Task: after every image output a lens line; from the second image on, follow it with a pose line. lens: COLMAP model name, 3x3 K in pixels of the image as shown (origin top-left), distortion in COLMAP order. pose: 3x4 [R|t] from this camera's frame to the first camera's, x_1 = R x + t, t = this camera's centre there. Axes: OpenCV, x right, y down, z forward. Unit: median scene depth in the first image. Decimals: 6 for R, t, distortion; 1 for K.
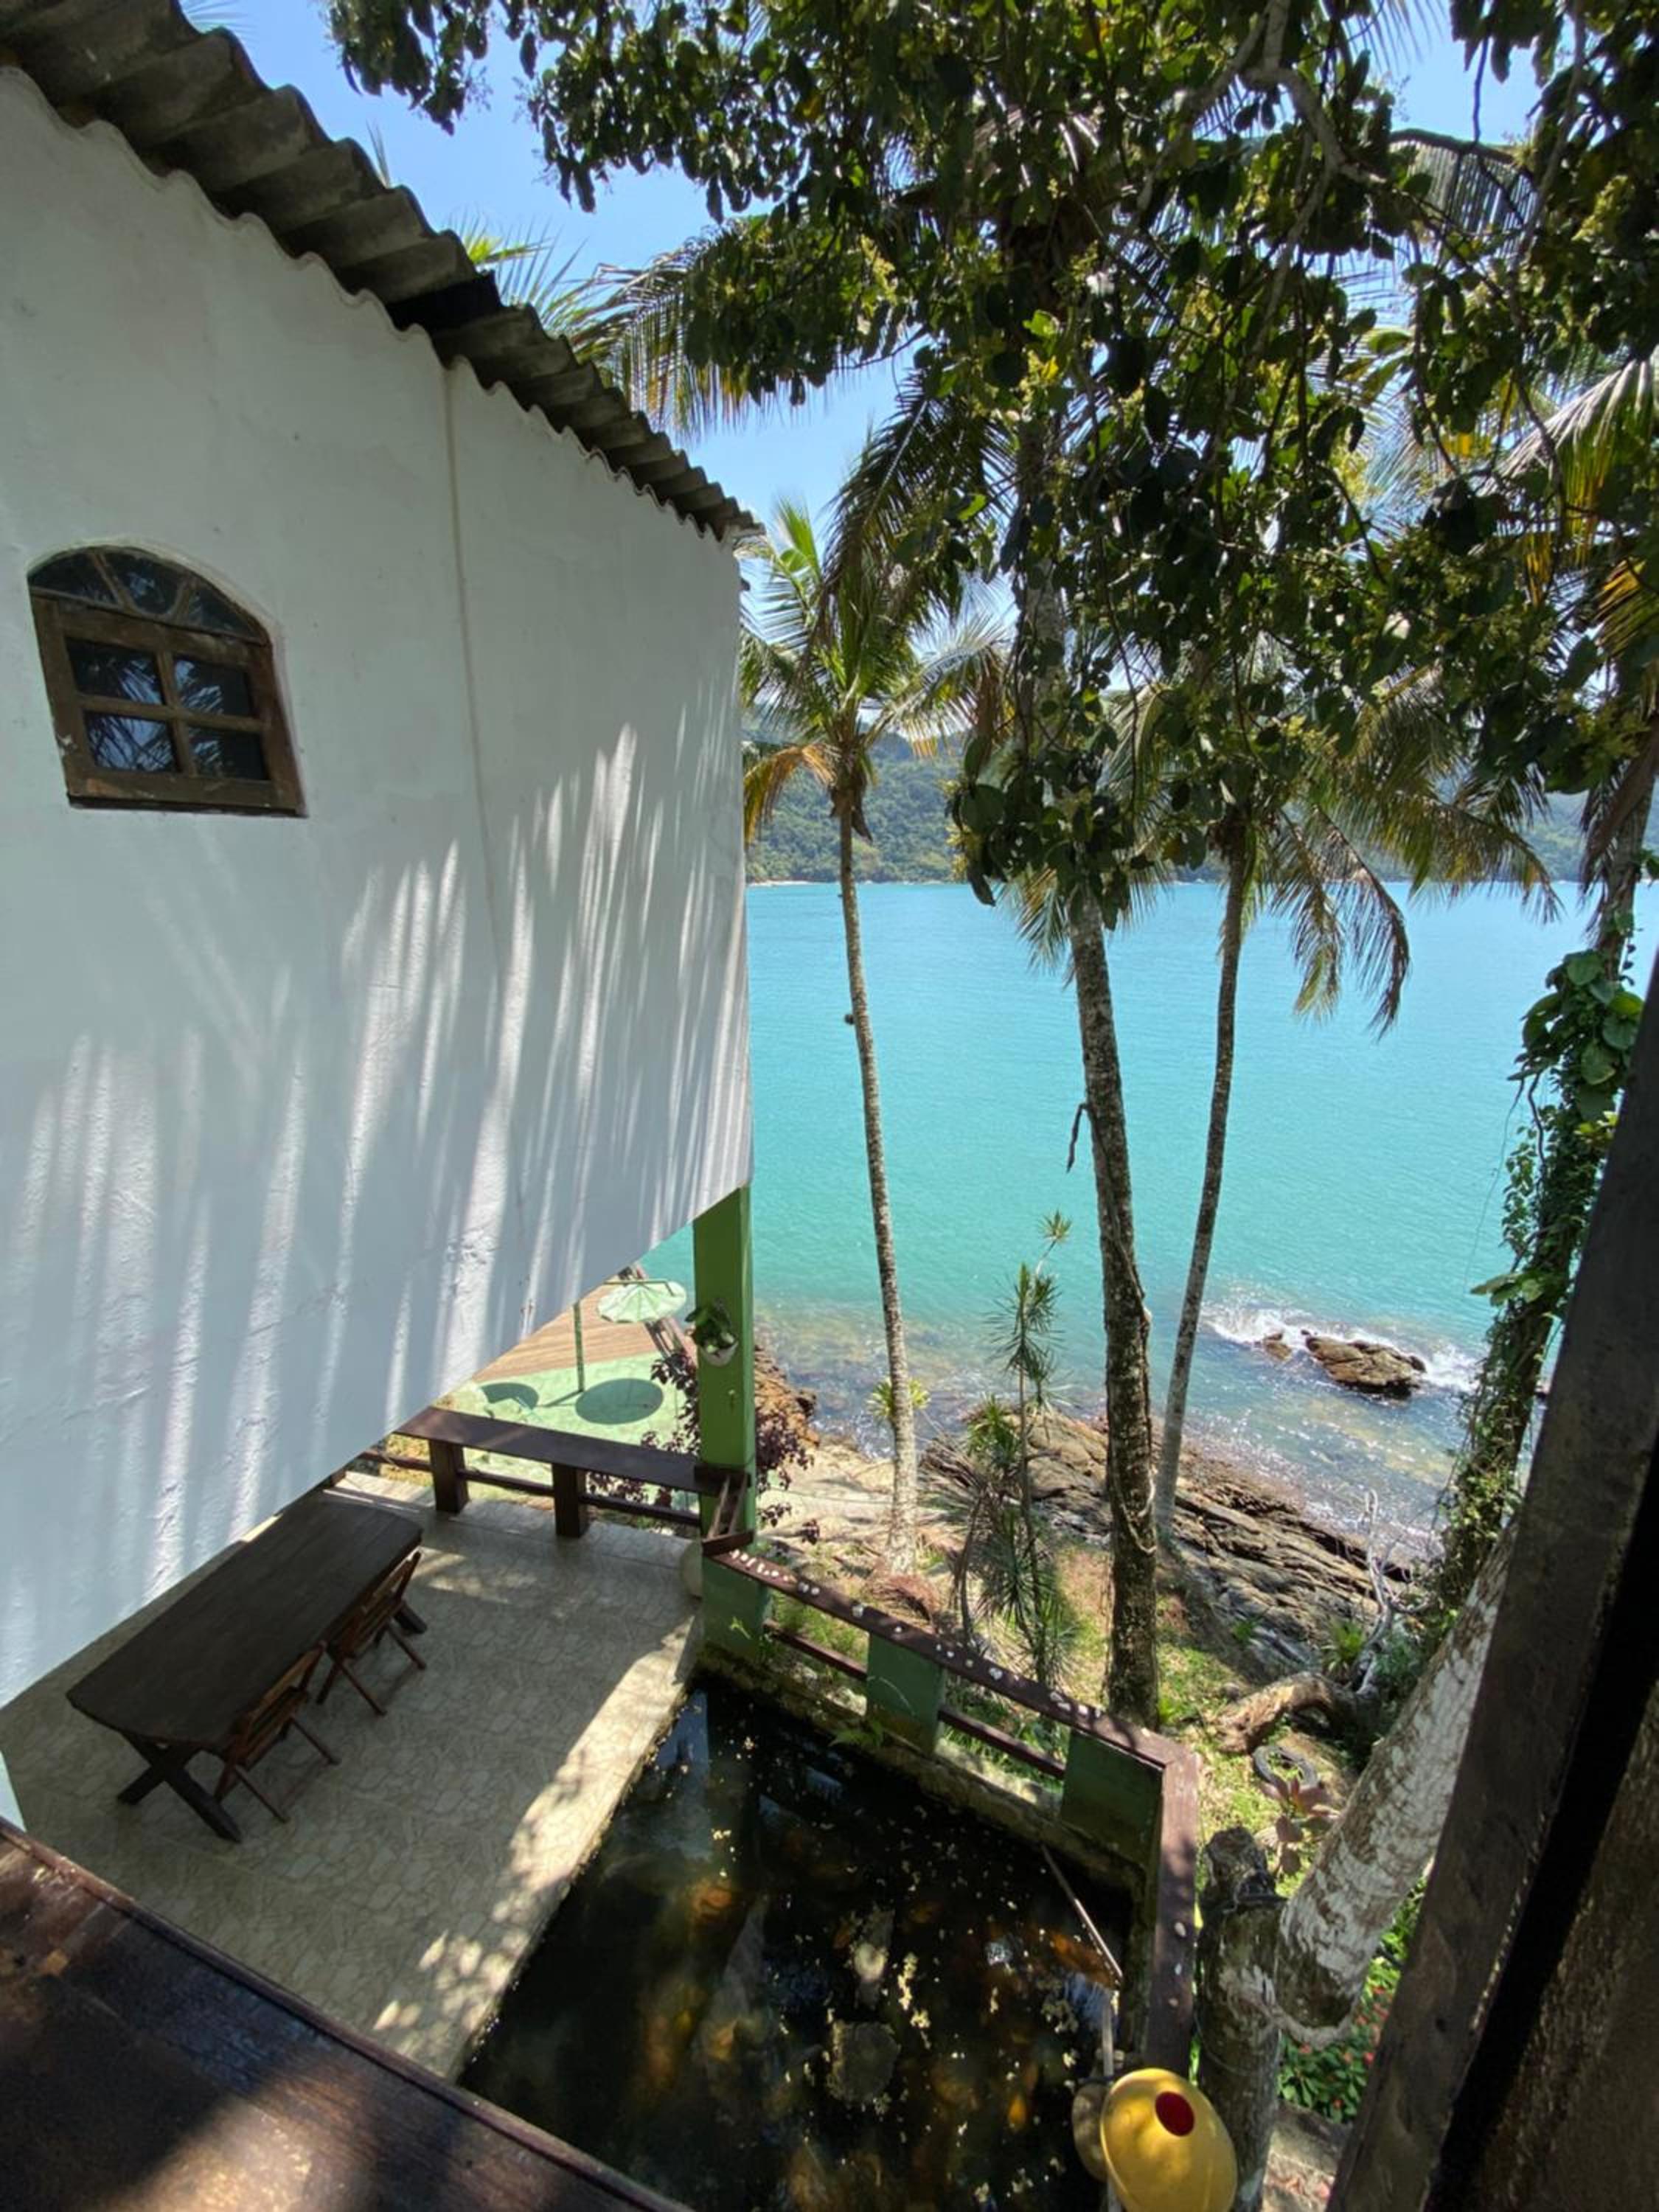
lens RADIAL K [[893.2, 0, 831.4], [0, 893.2, 1104.4], [0, 0, 1]] dist [0.019124, -0.018808]
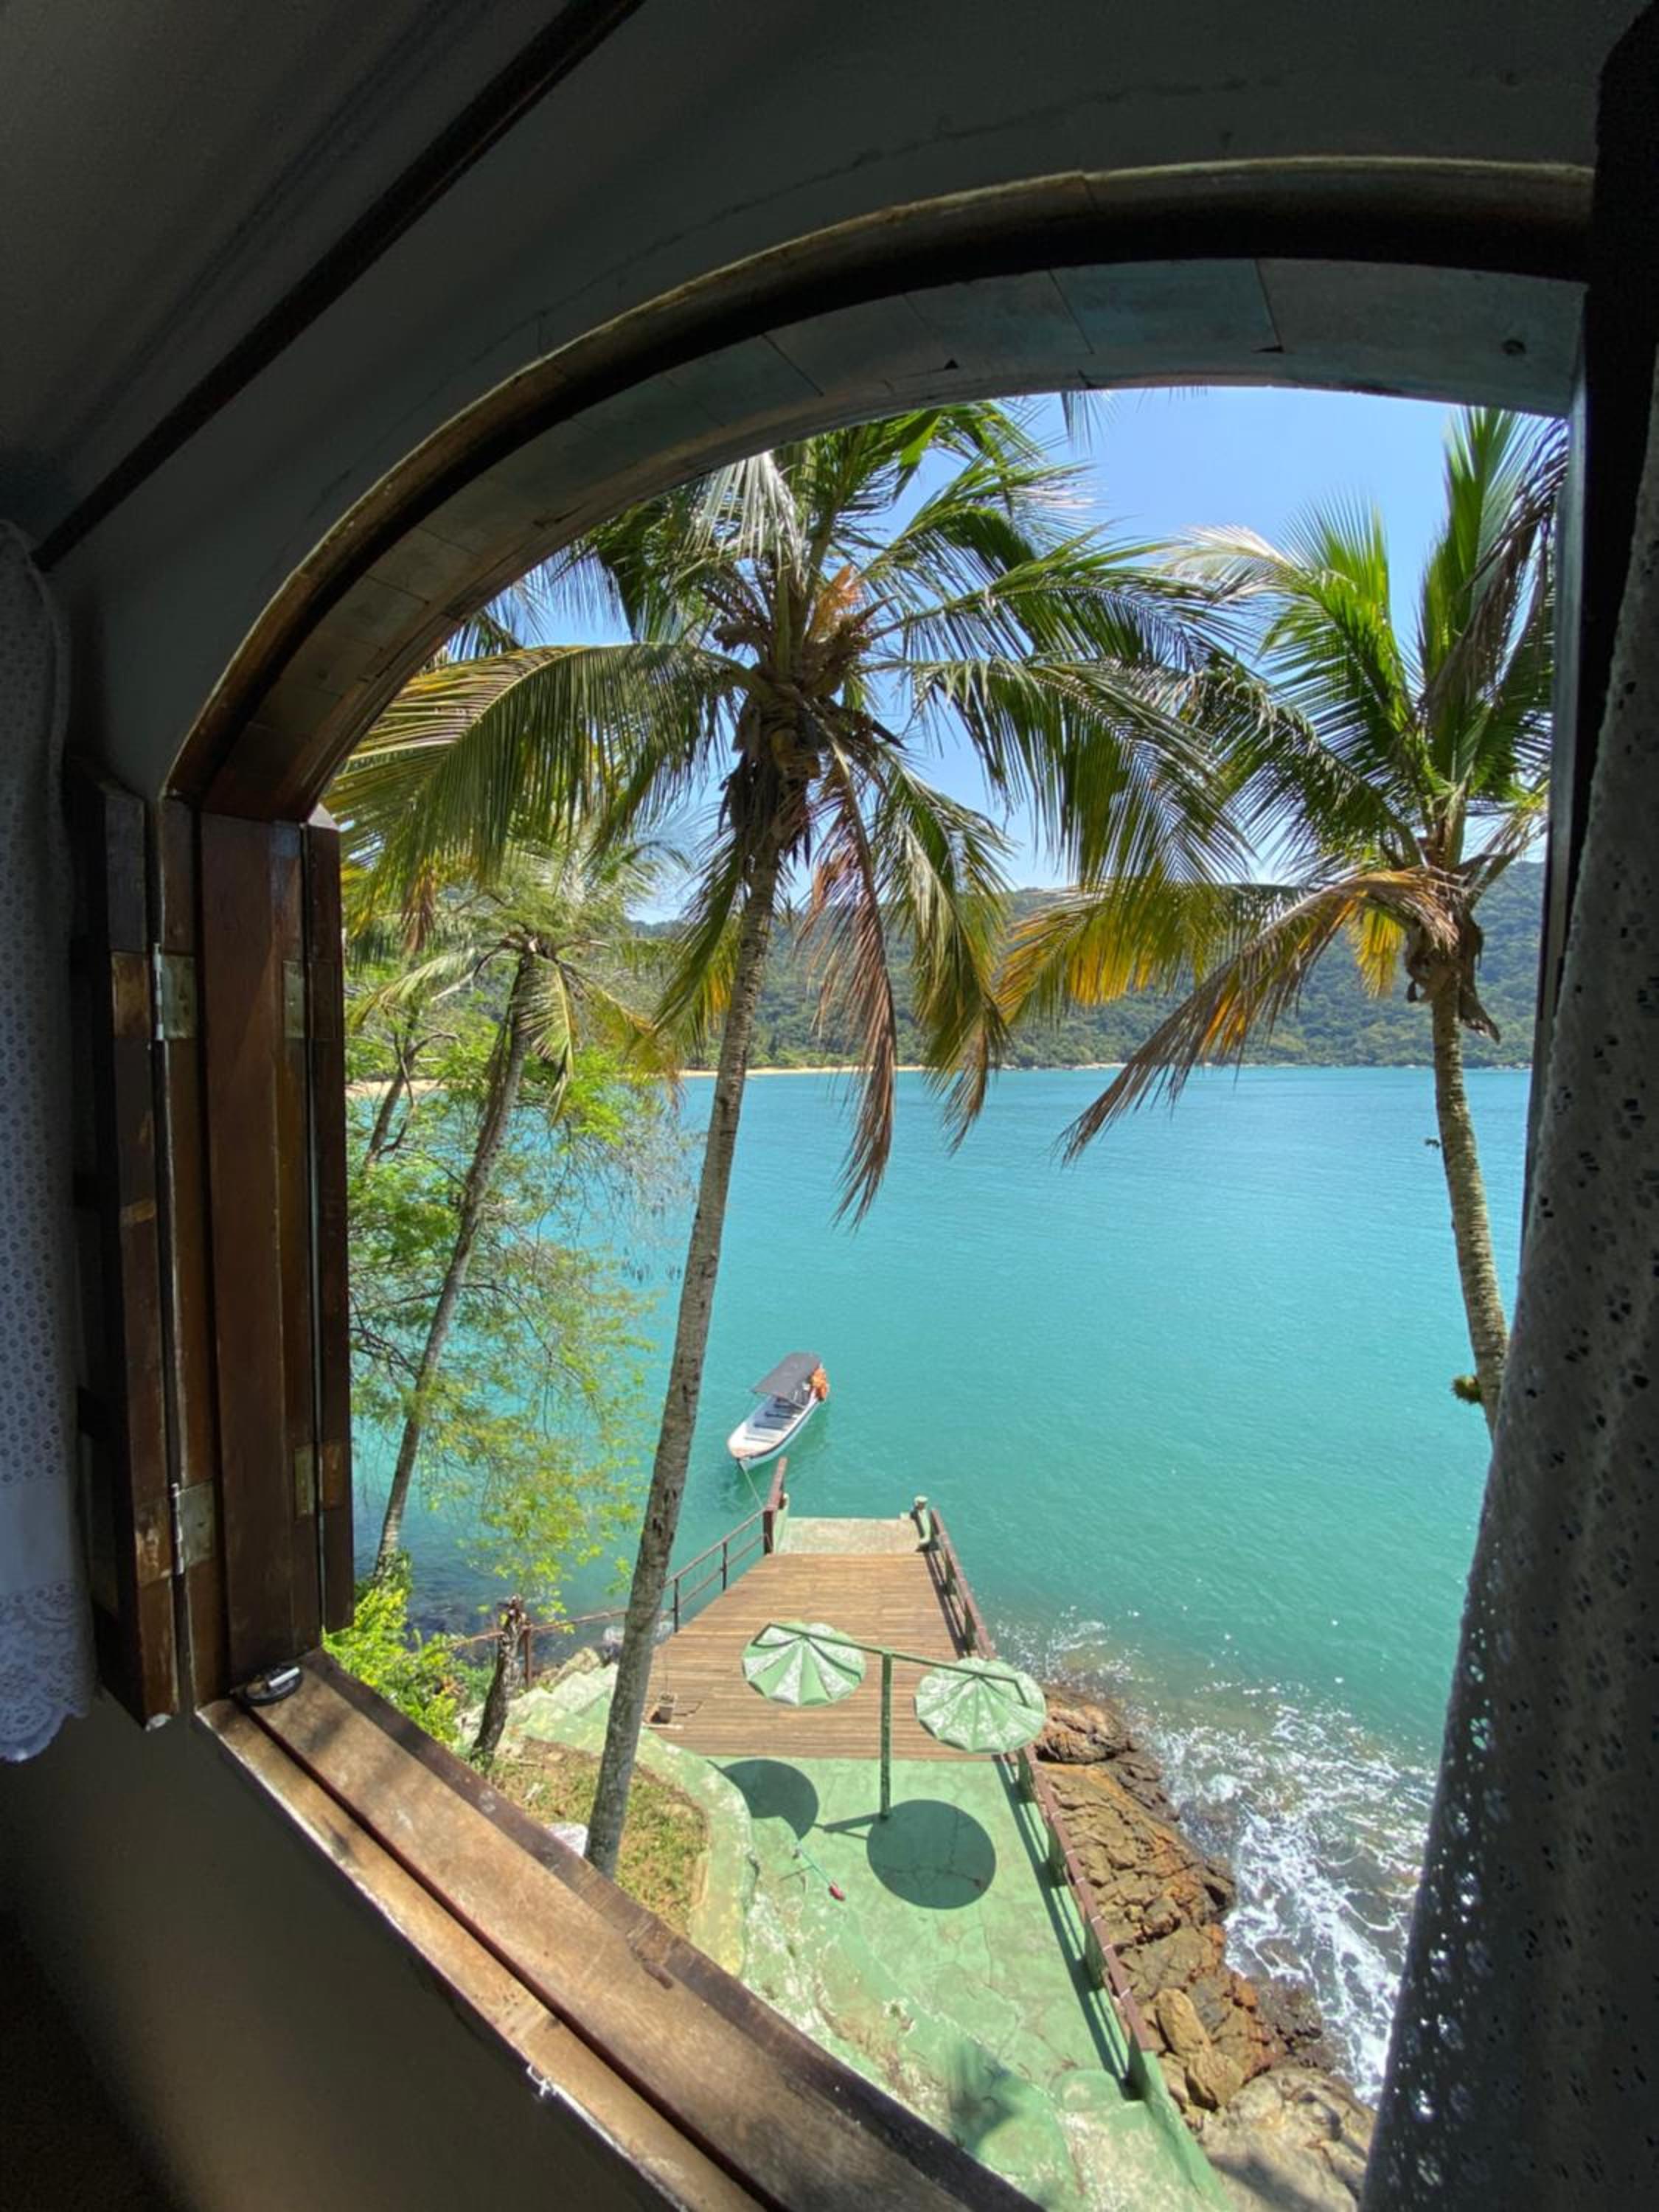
lens RADIAL K [[891.0, 0, 832.1], [0, 891.0, 1101.5], [0, 0, 1]] dist [0.015654, -0.016694]
pose [[0.937653, 0.015039, -0.347247, -0.172005], [-0.085781, 0.978172, -0.189265, -0.157205], [0.336821, 0.207252, 0.918476, 0.485330]]
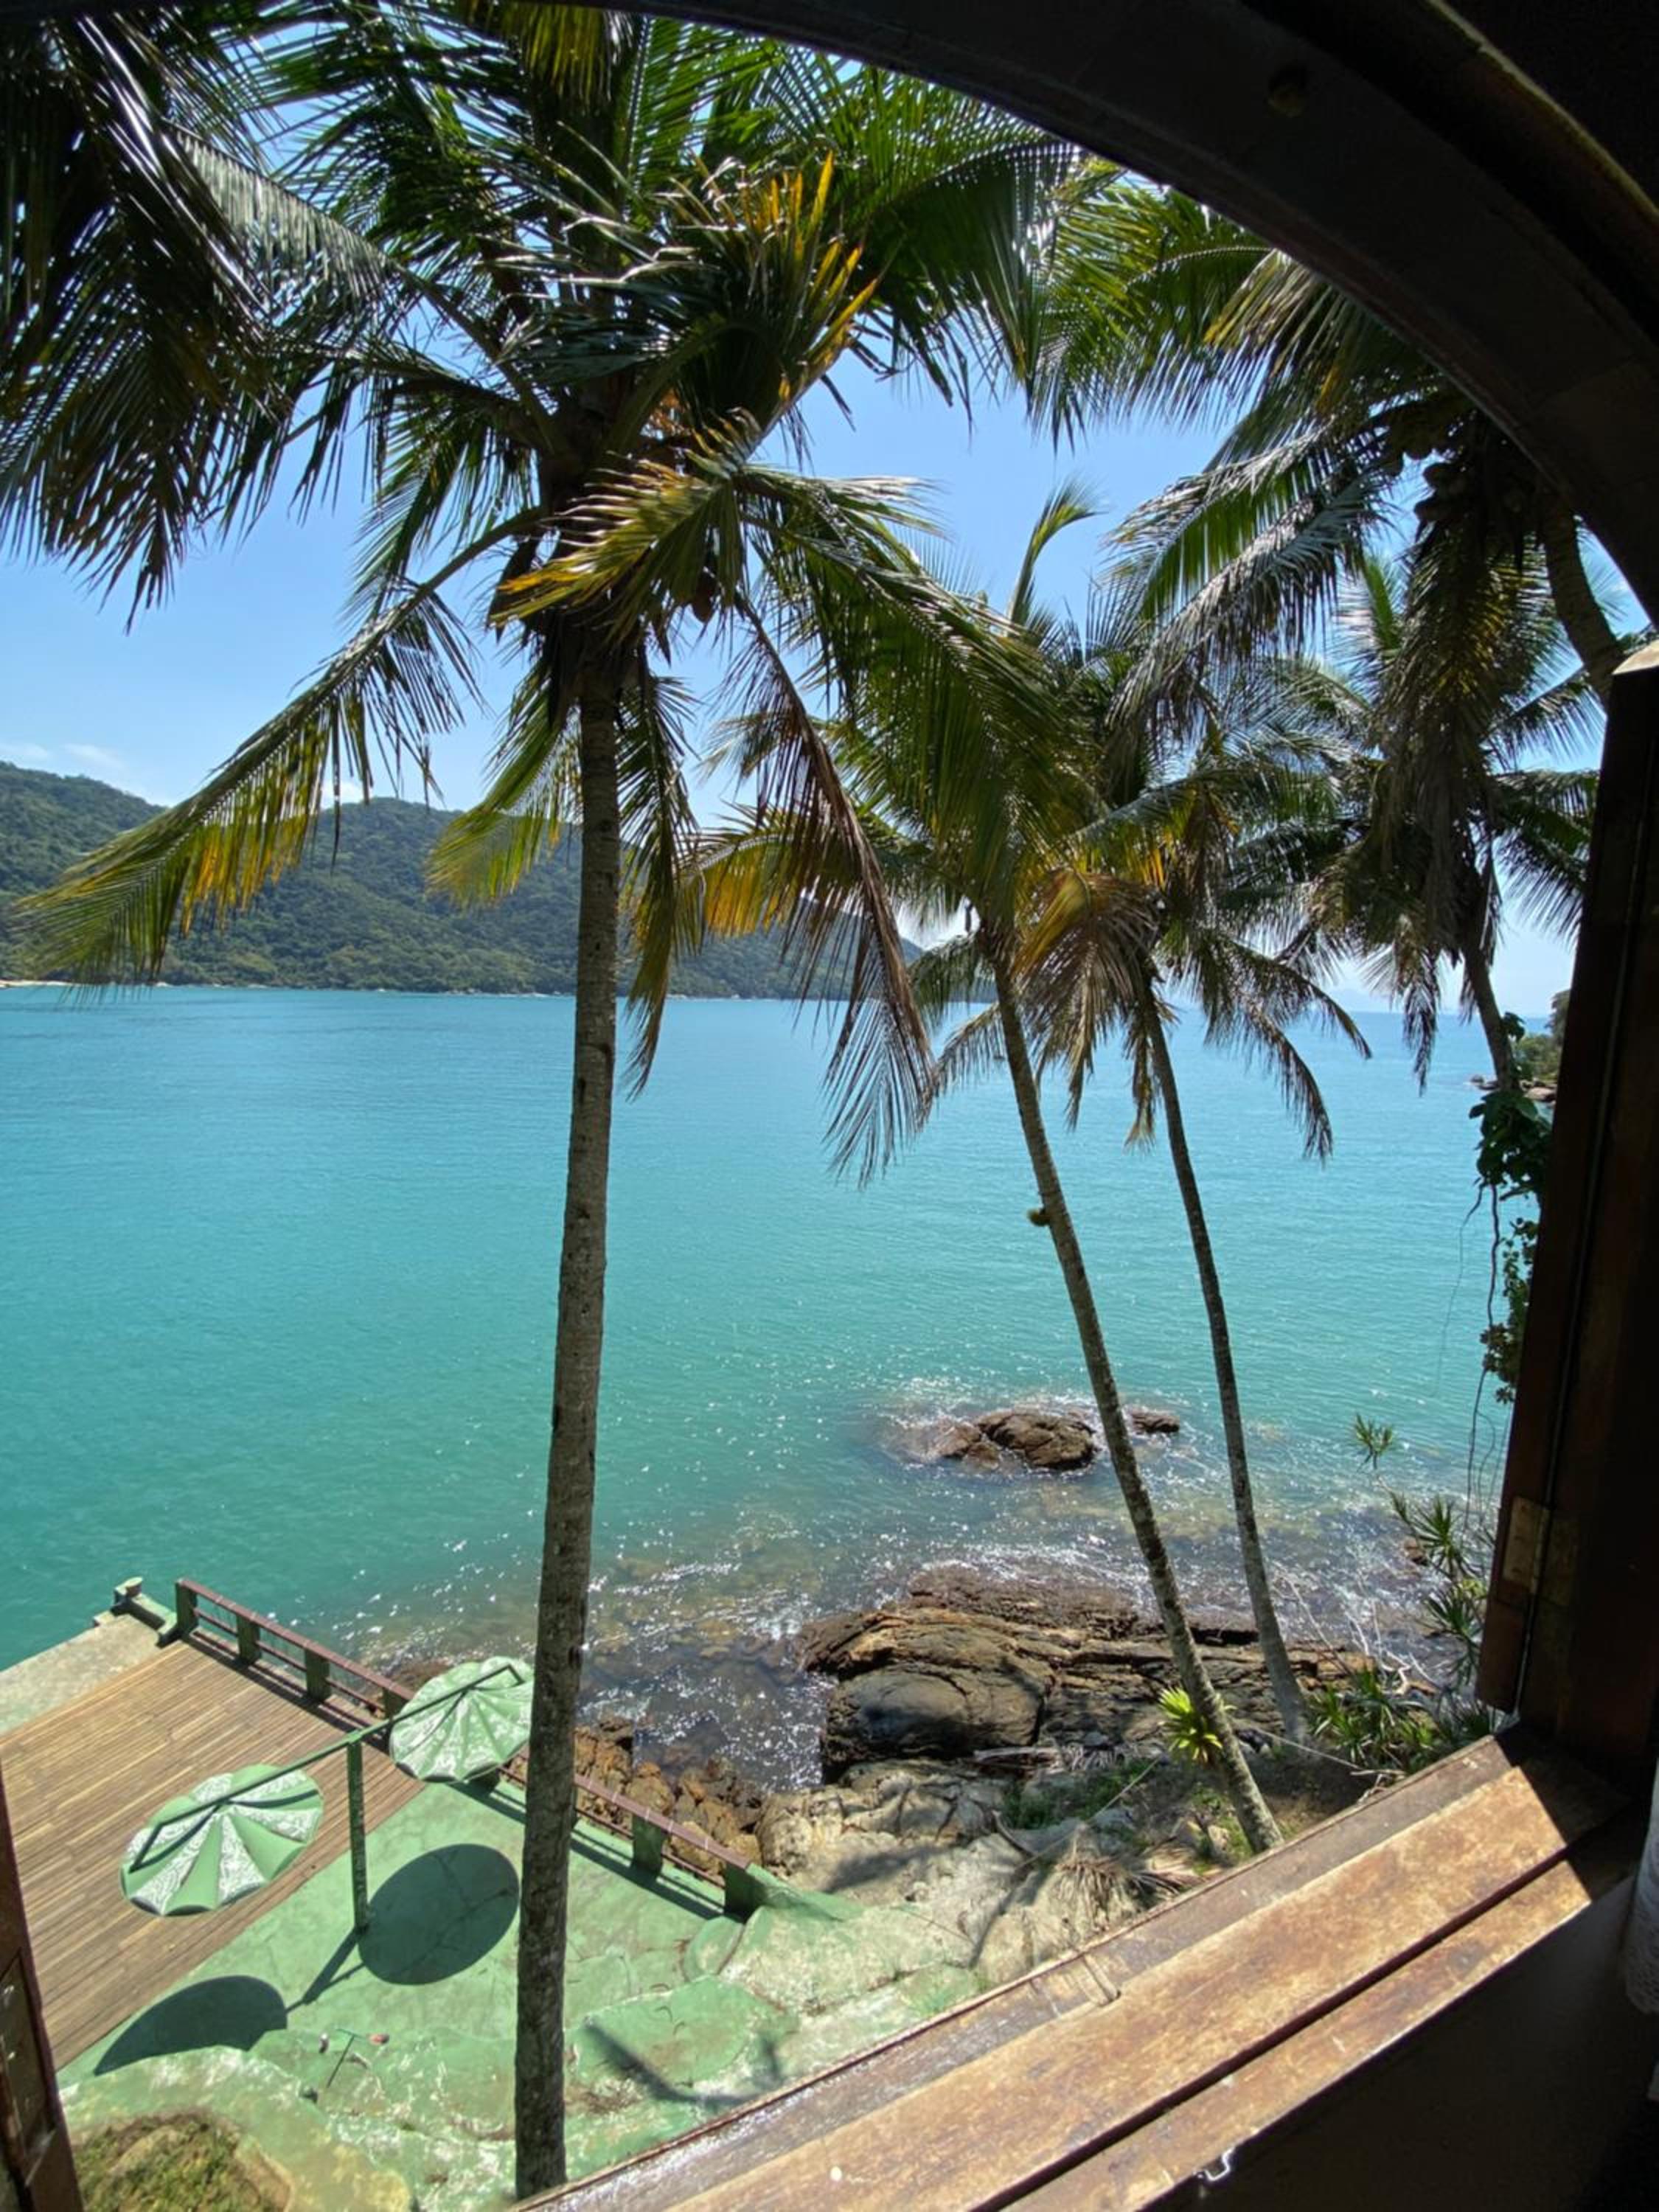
lens RADIAL K [[893.2, 0, 831.4], [0, 893.2, 1104.4], [0, 0, 1]] dist [0.019124, -0.018808]
pose [[0.774774, -0.060273, 0.629359, -0.721422], [0.136071, 0.988014, -0.072889, -0.196913], [-0.617422, 0.142110, 0.773689, 0.637424]]
